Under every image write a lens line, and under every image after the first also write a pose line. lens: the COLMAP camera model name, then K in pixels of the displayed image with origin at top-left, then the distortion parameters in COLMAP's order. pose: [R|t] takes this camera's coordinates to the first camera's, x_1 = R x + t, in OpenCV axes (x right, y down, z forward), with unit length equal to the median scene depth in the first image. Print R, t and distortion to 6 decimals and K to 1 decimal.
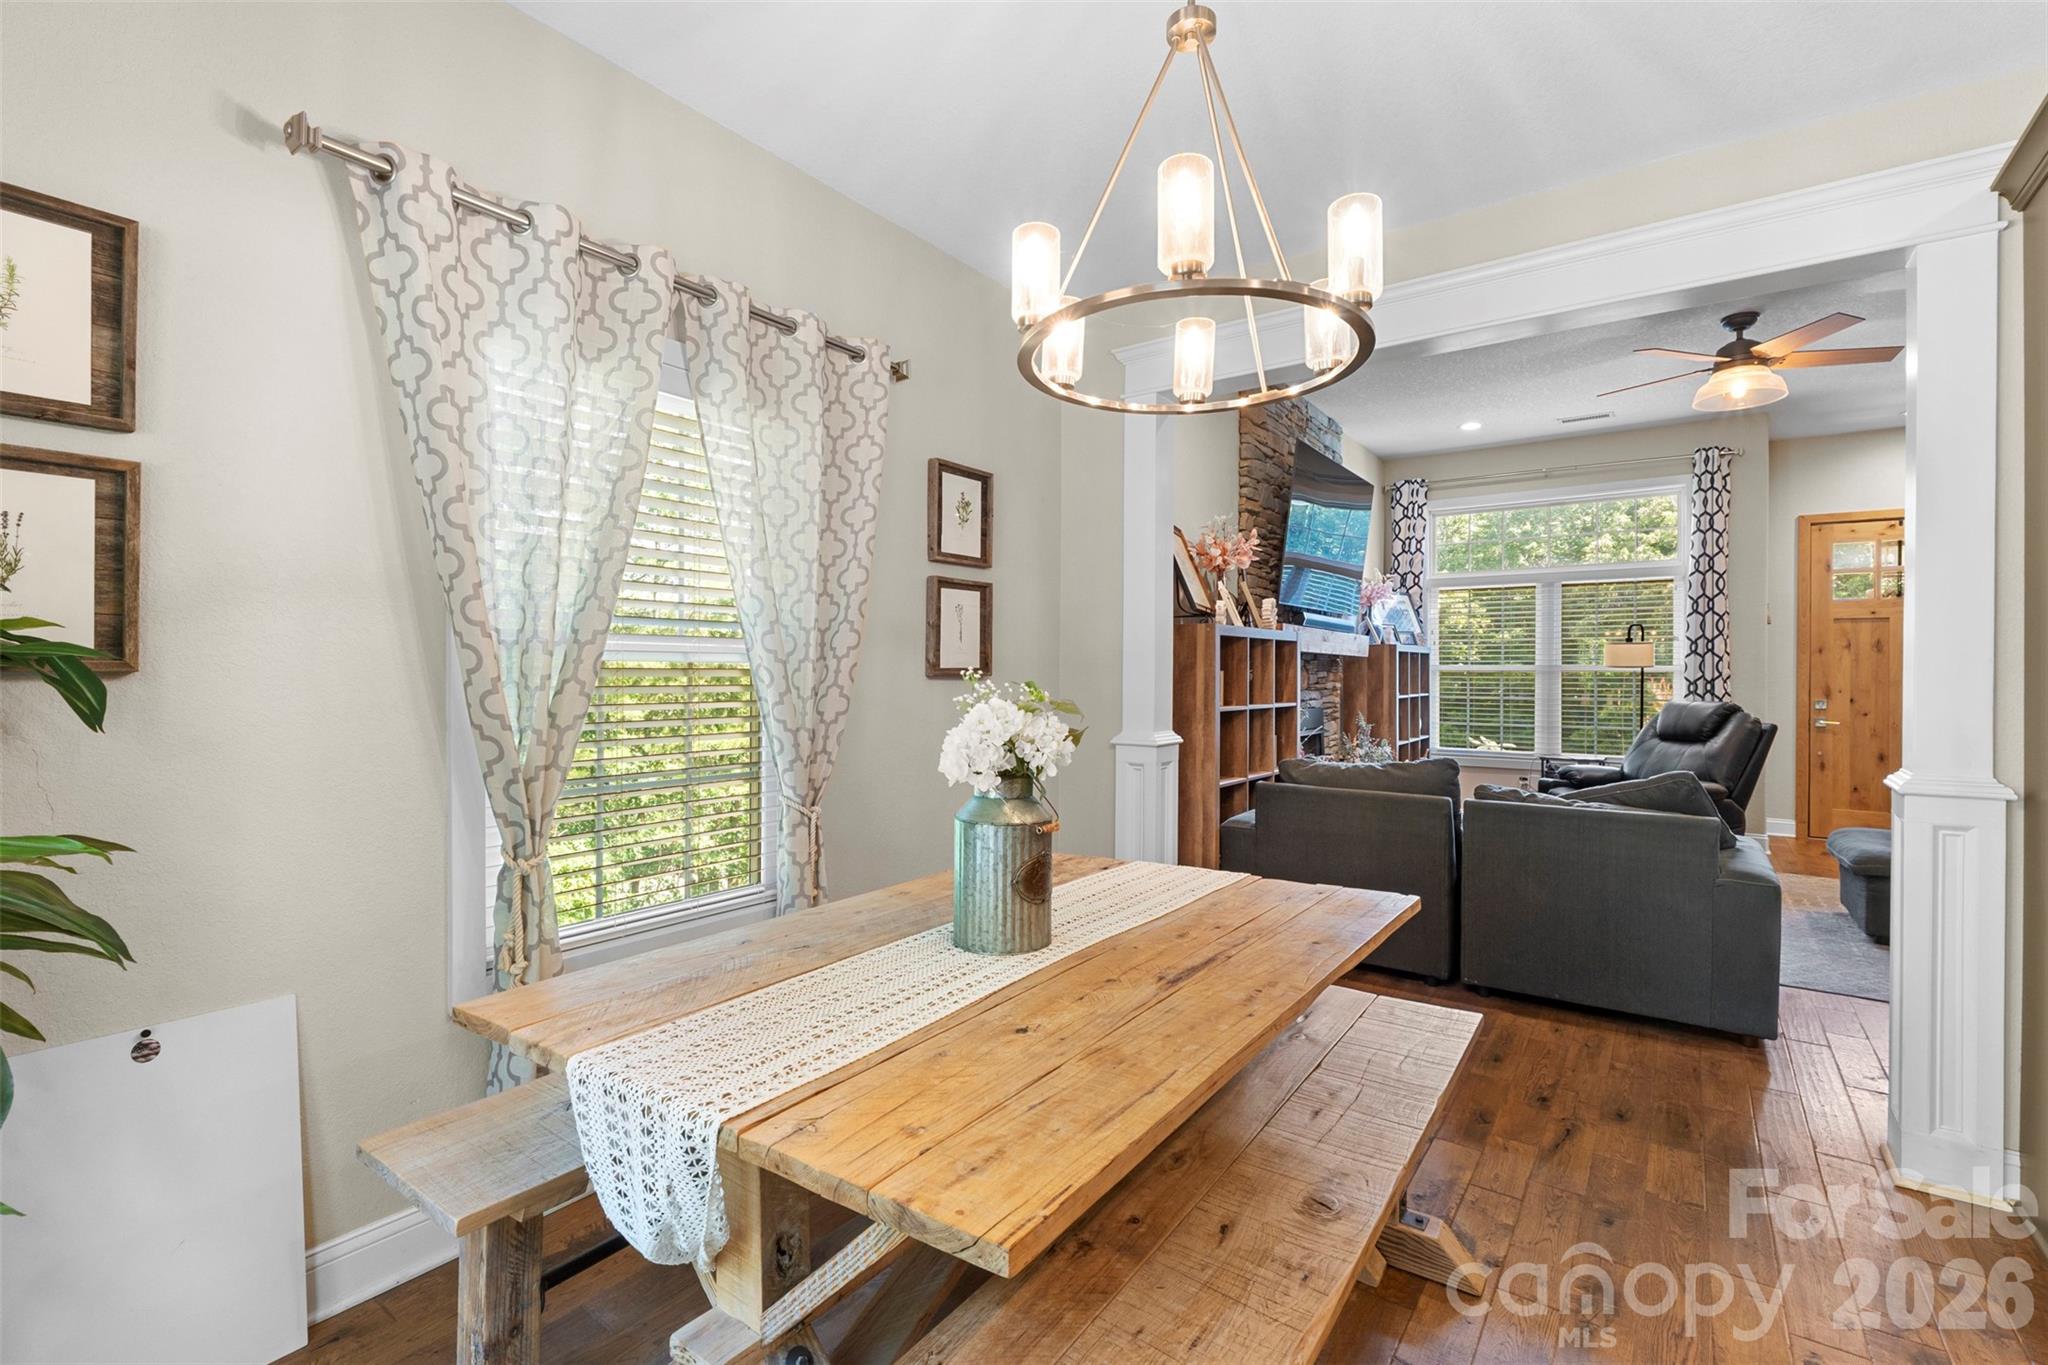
lens RADIAL K [[910.8, 0, 1039.7], [0, 910.8, 679.6], [0, 0, 1]] dist [-0.006816, 0.000154]
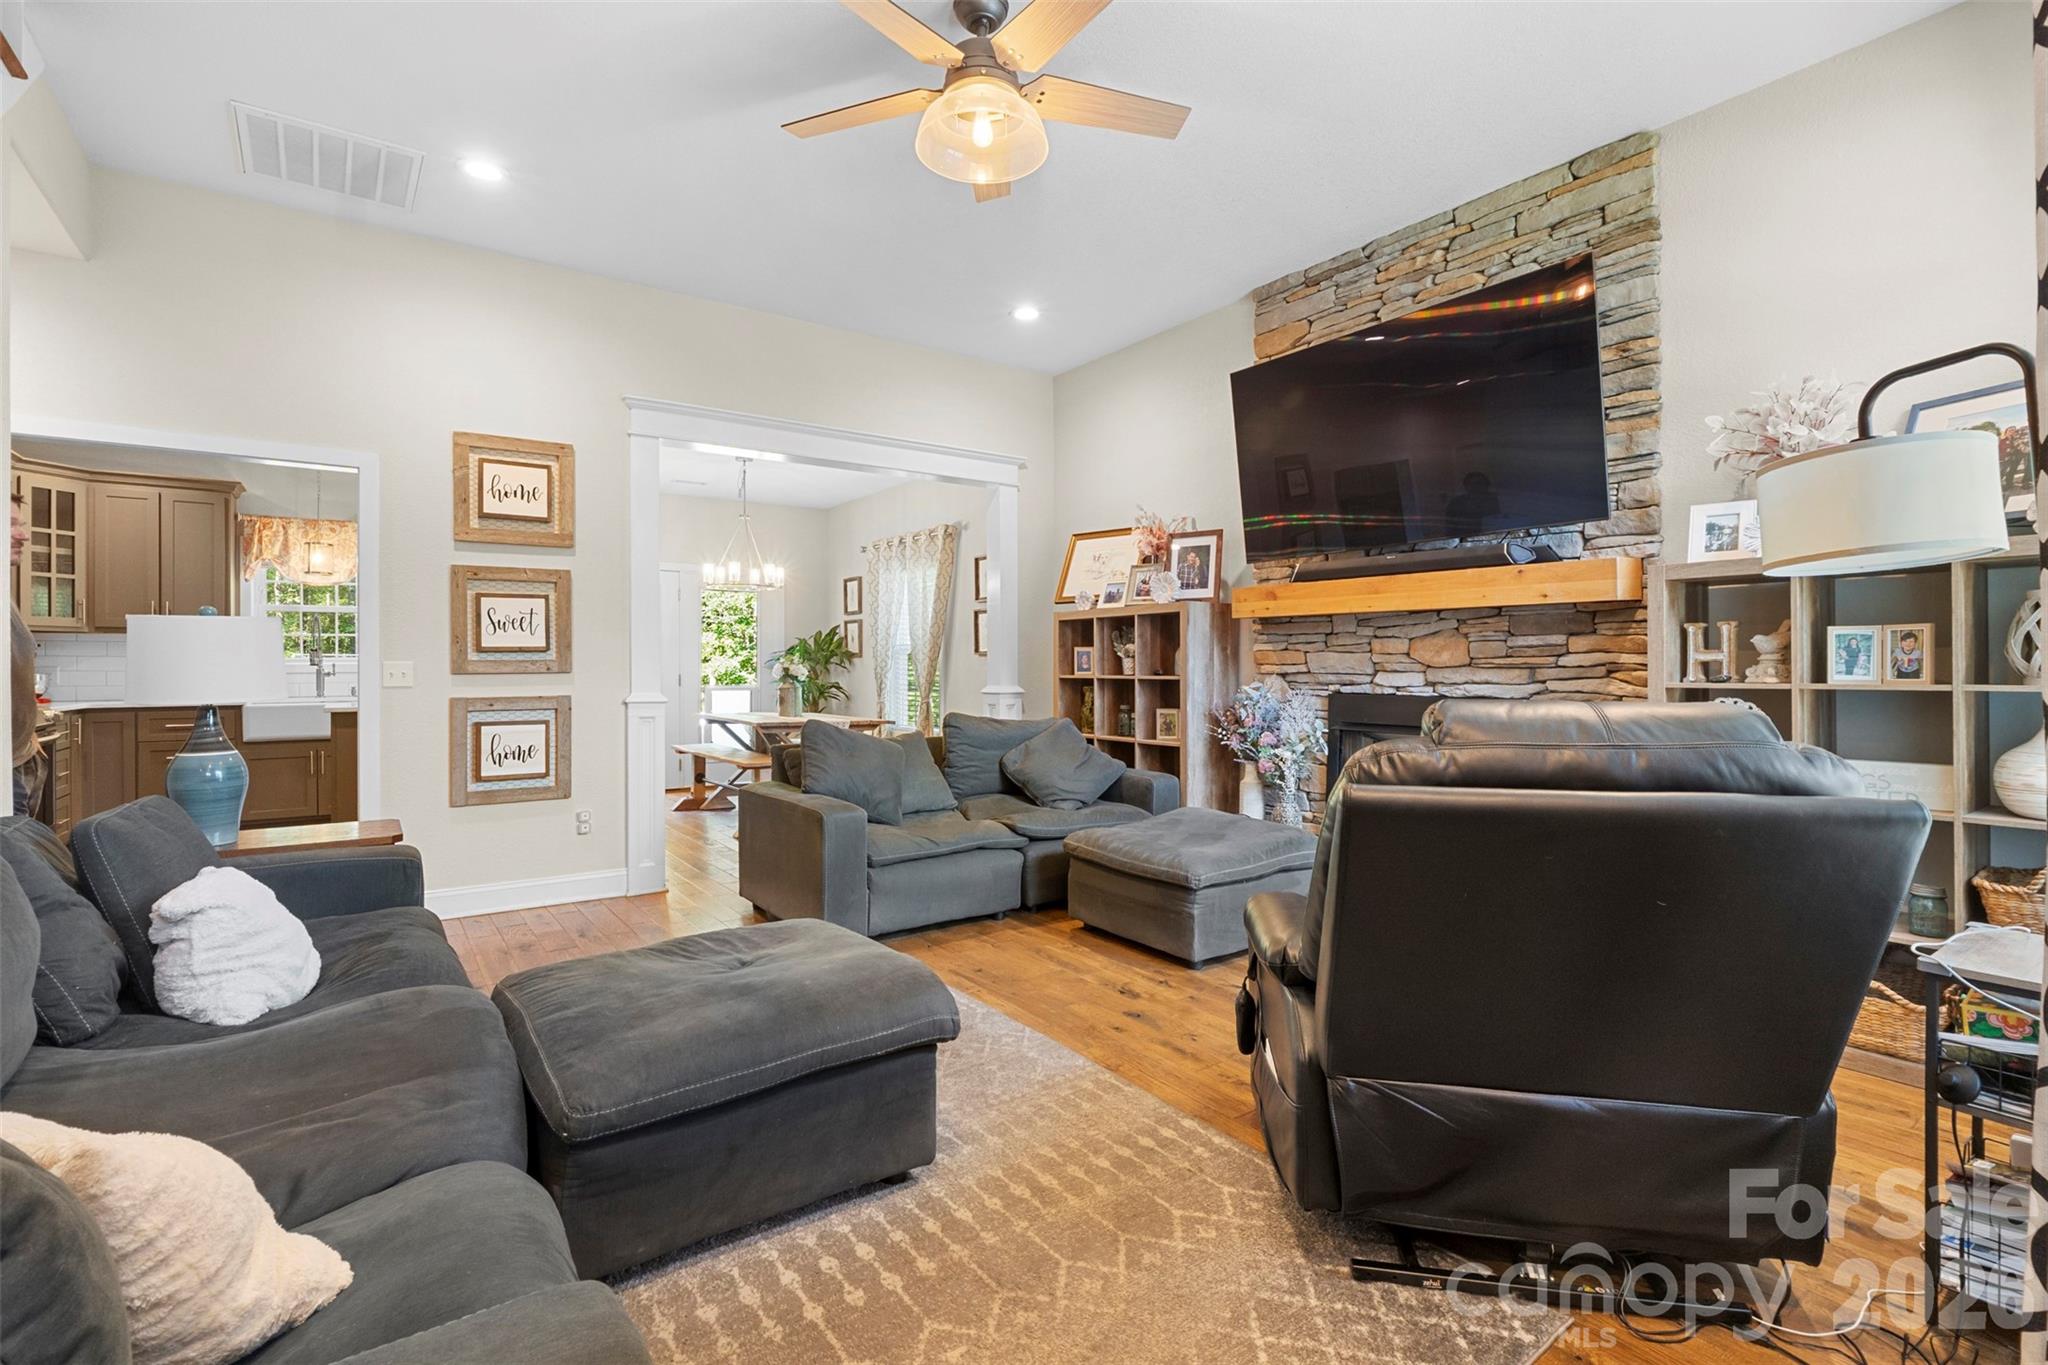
lens RADIAL K [[910.8, 0, 1012.5], [0, 910.8, 684.8], [0, 0, 1]] dist [-0.006816, 0.000154]
pose [[-0.319254, 0.017016, -0.947516, 0.888126], [-0.006752, 0.999773, 0.020229, 0.012300], [0.947645, 0.012856, -0.319066, 0.817362]]
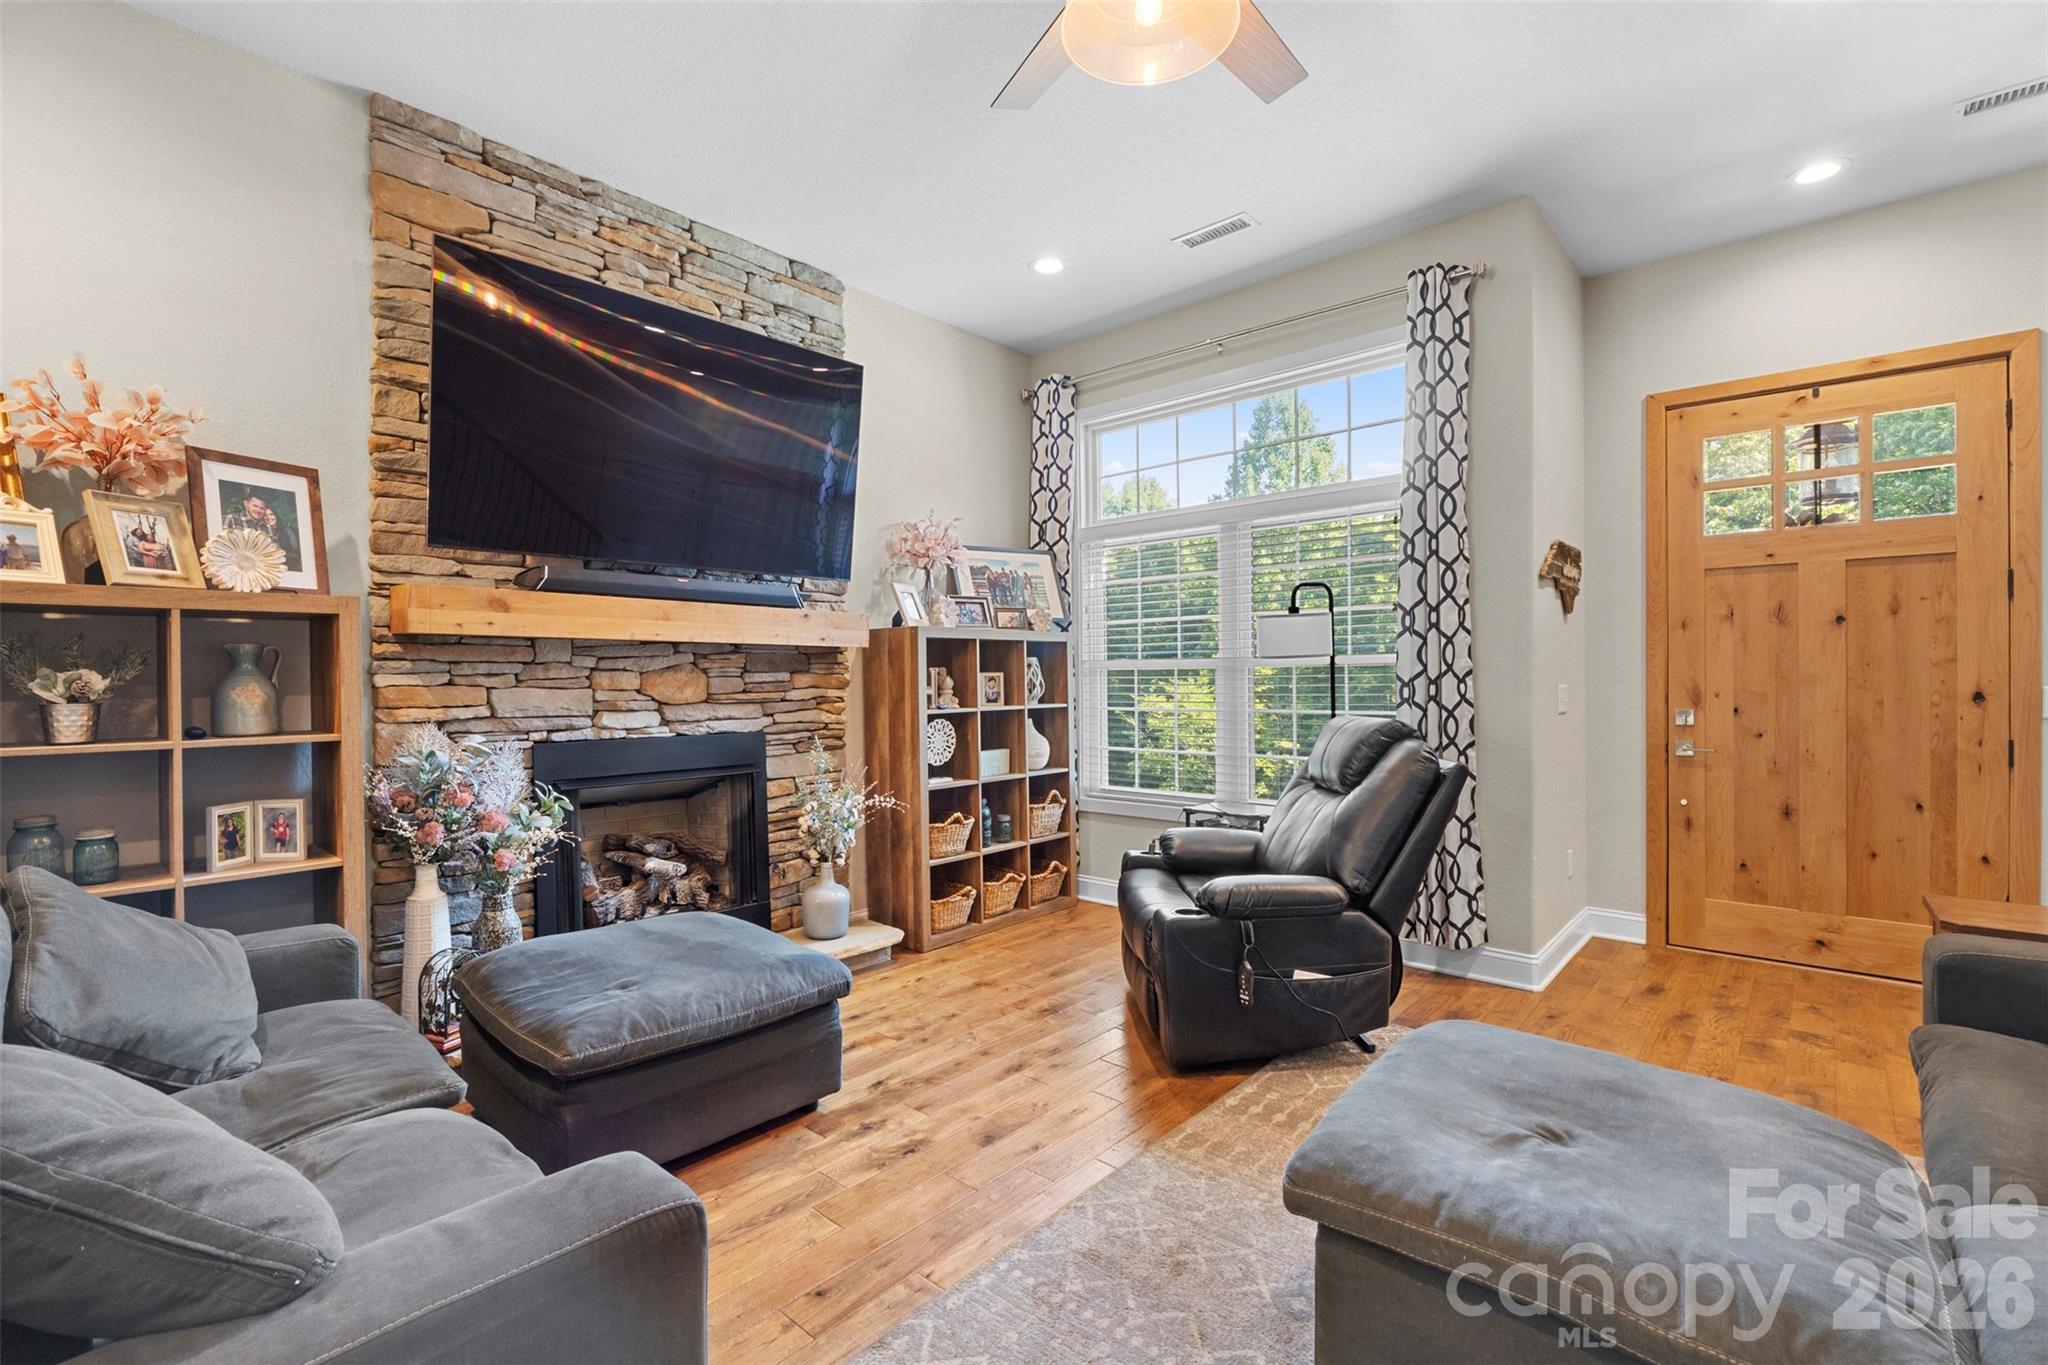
lens RADIAL K [[910.8, 0, 1021.2], [0, 910.8, 688.4], [0, 0, 1]] dist [-0.006816, 0.000154]
pose [[0.994213, -0.009954, -0.106969, 0.509577], [0.010585, 0.999930, 0.005333, 0.000967], [0.106909, -0.006435, 0.994248, 0.382997]]
